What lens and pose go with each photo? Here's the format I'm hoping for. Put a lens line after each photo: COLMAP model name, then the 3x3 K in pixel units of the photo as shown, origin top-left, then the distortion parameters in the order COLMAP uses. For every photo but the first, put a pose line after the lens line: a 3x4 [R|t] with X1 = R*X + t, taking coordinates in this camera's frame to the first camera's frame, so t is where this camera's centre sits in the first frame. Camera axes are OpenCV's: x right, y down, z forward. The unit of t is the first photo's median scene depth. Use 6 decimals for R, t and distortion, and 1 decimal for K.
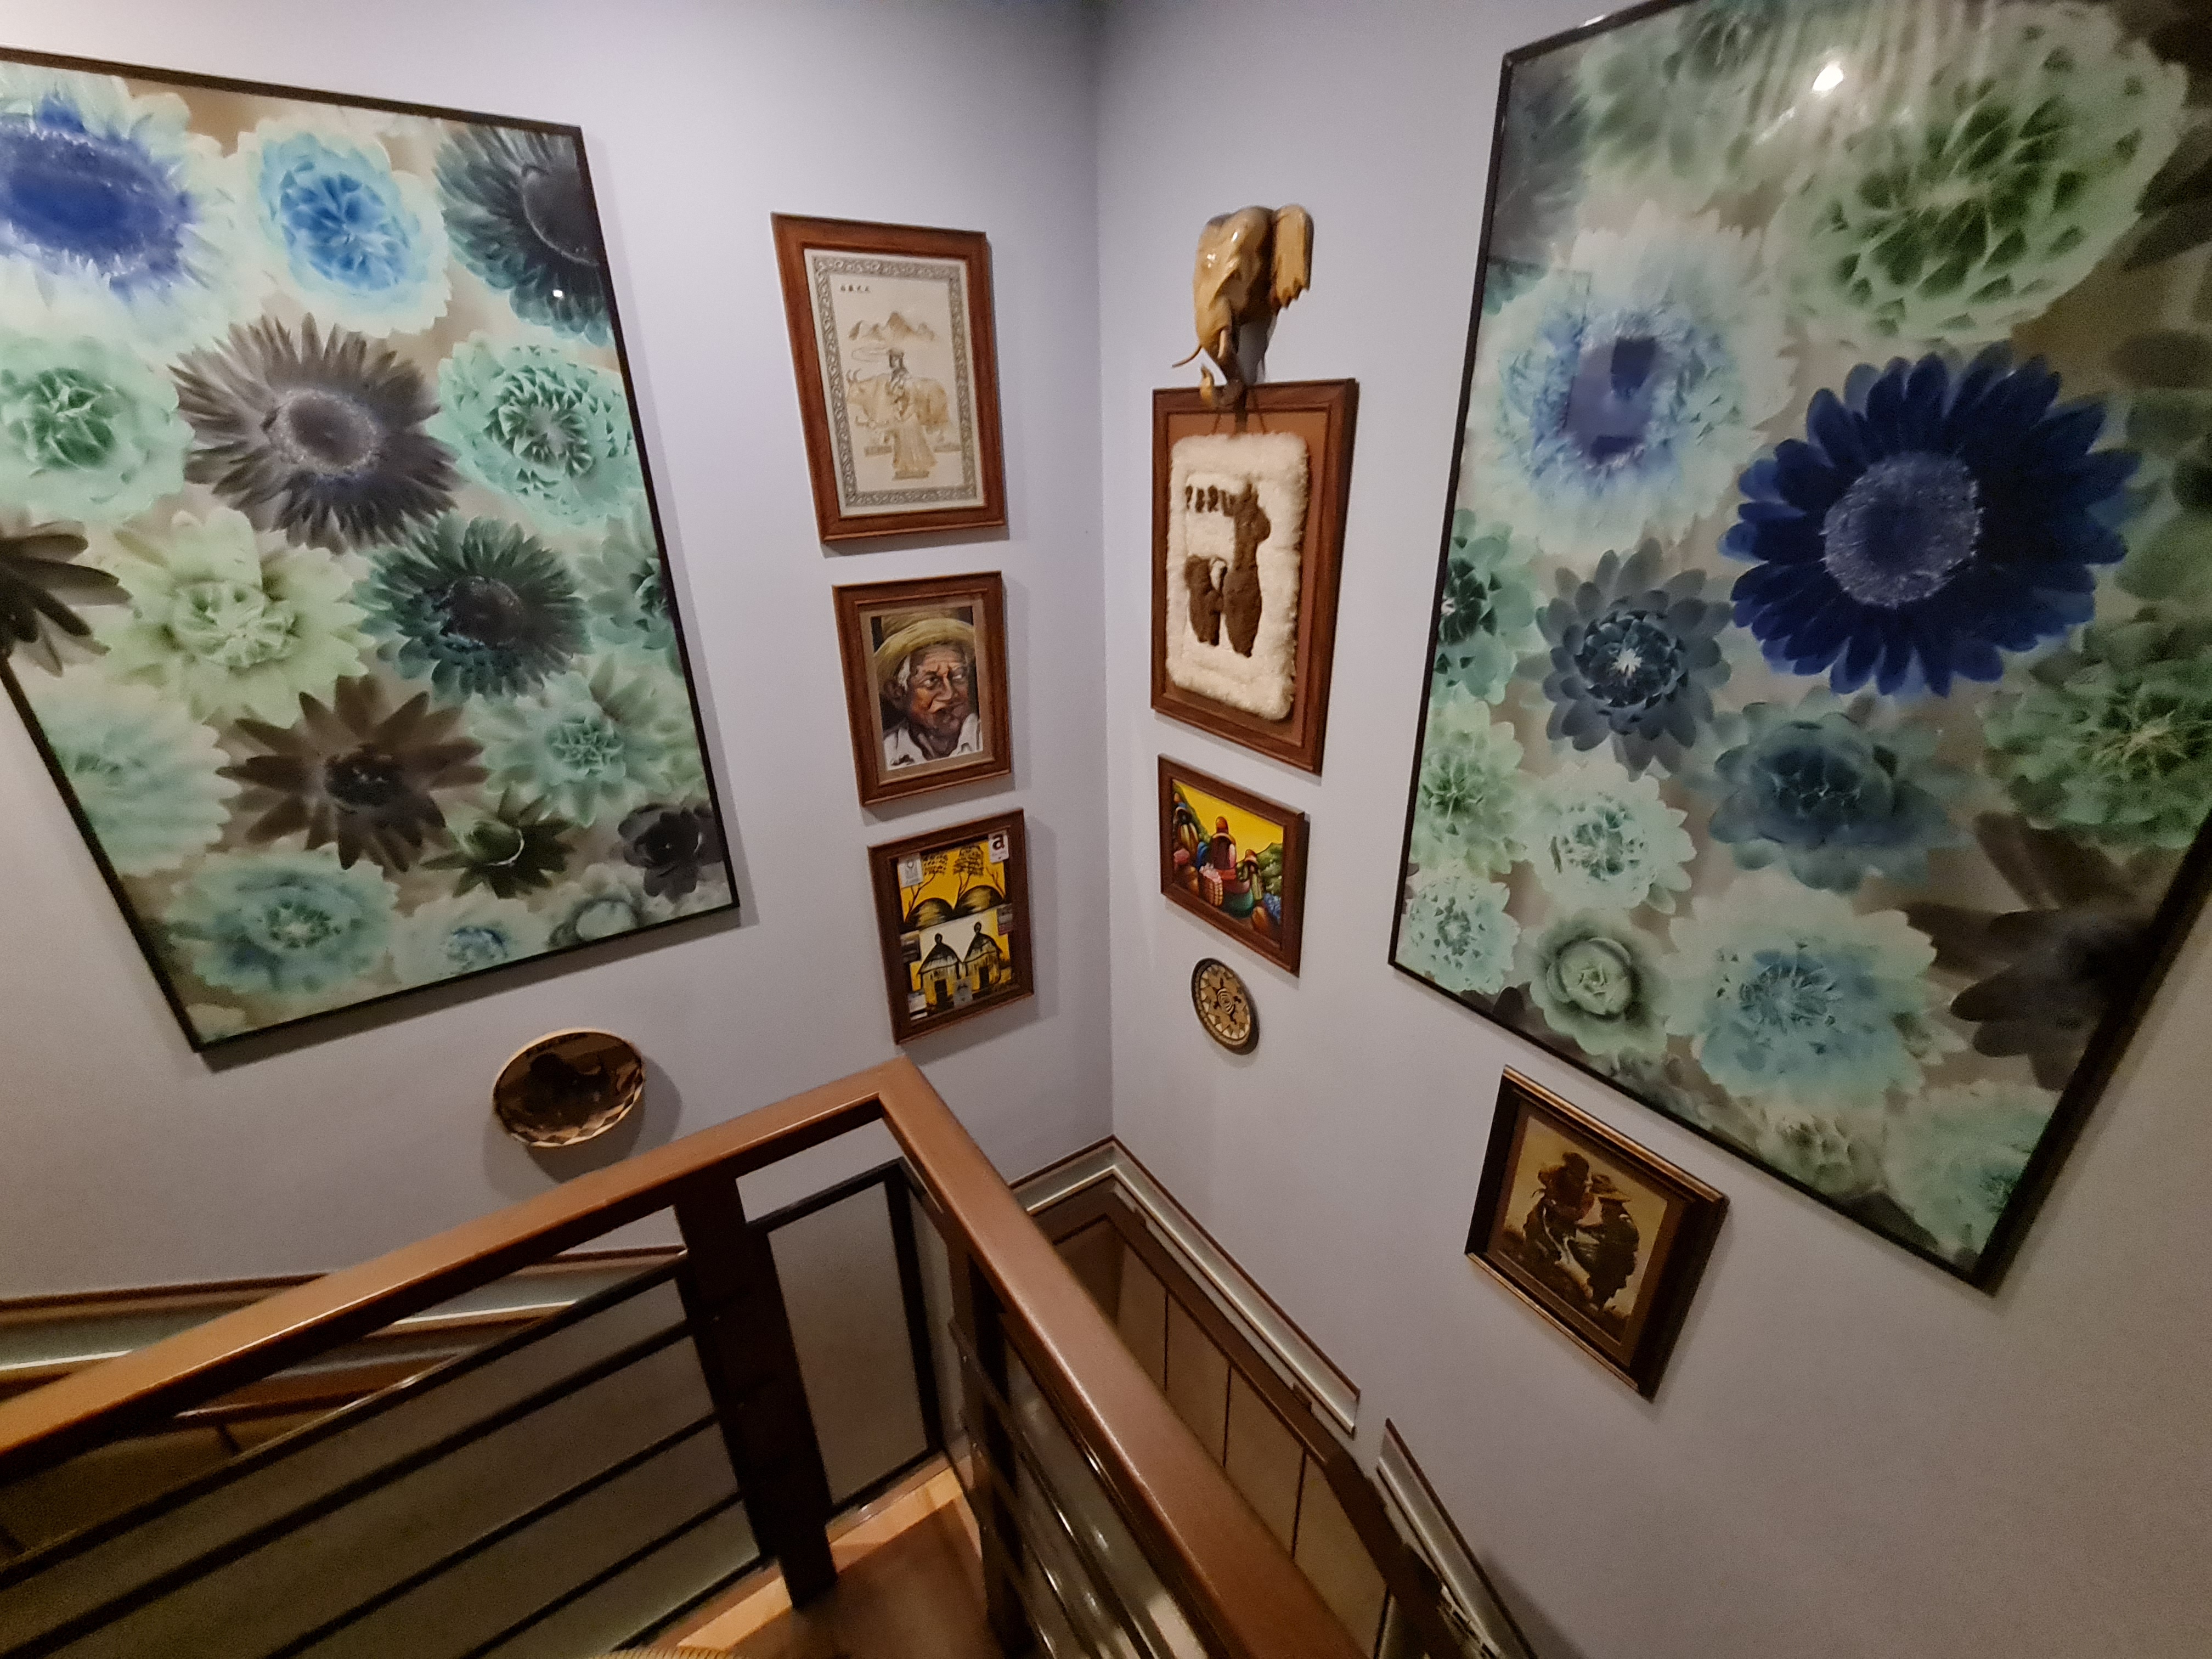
lens RADIAL K [[907.5, 0, 1117.2], [0, 907.5, 833.8], [0, 0, 1]] dist [0.000965, -0.000482]
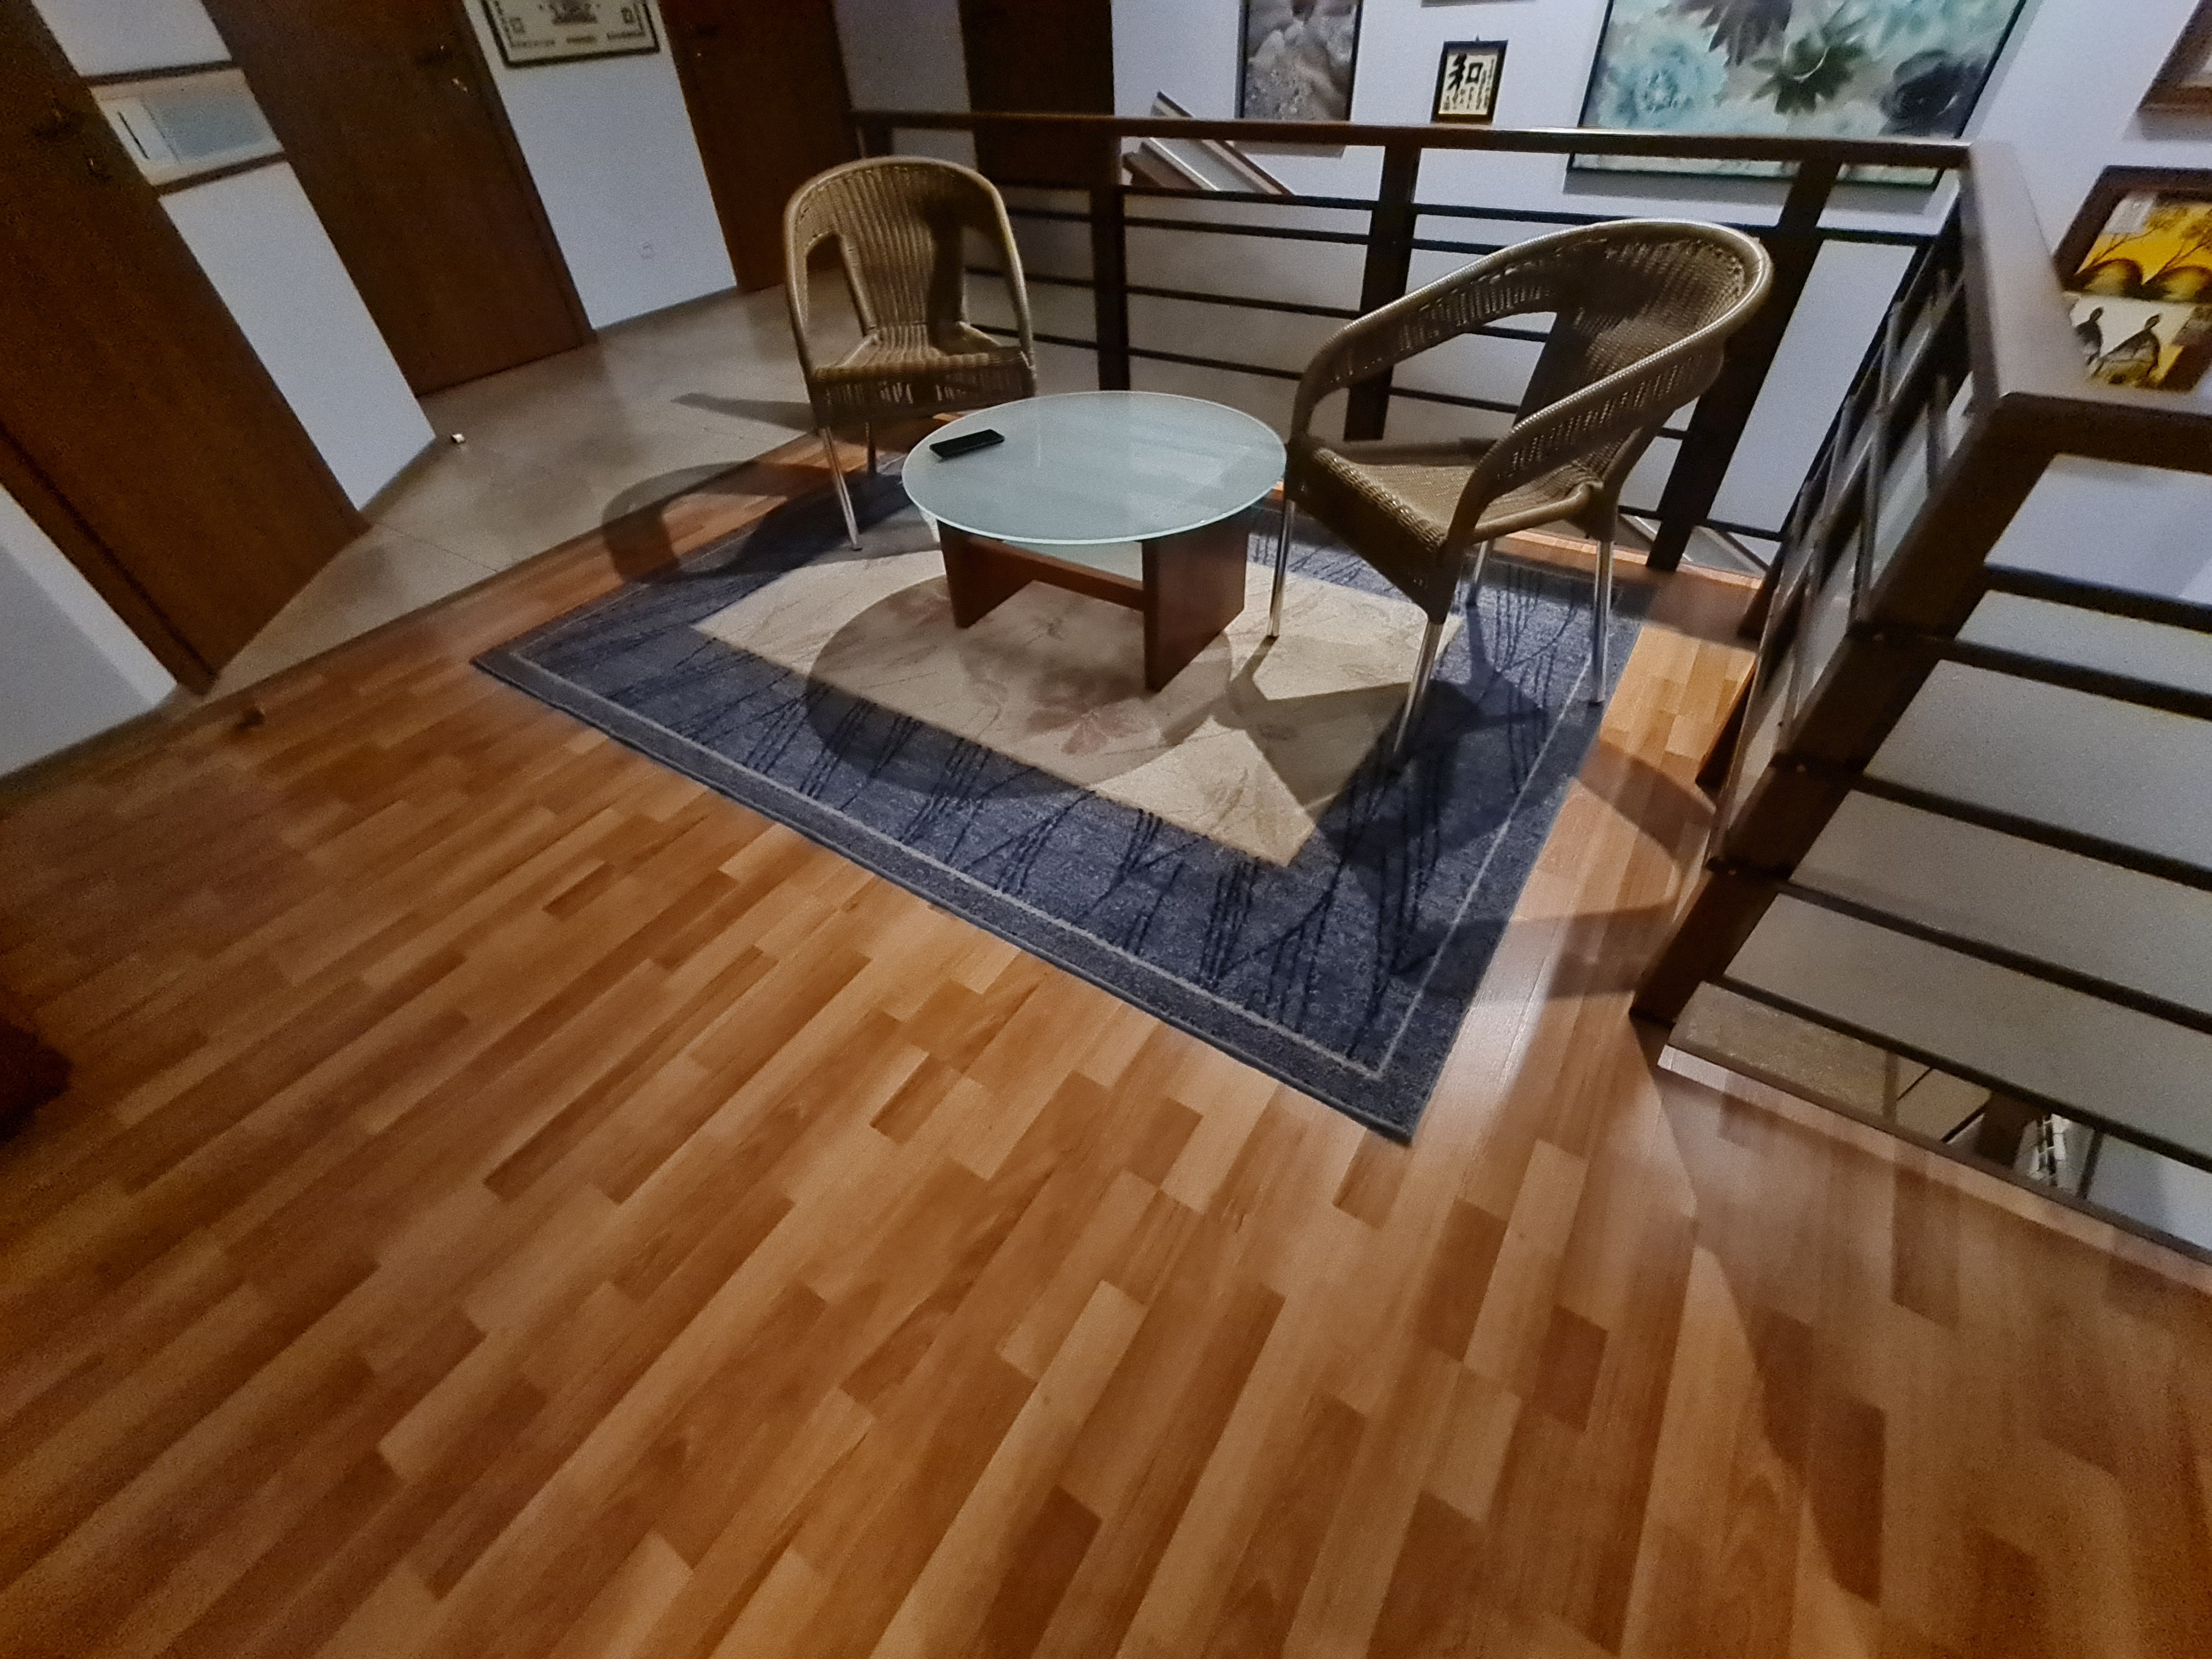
lens RADIAL K [[907.5, 0, 1115.3], [0, 907.5, 833.0], [0, 0, 1]] dist [0.000965, -0.000482]
pose [[0.390063, 0.634889, -0.666909, 0.552158], [-0.348119, 0.772204, 0.531520, 0.548603], [0.852446, 0.024838, 0.522225, -0.553602]]
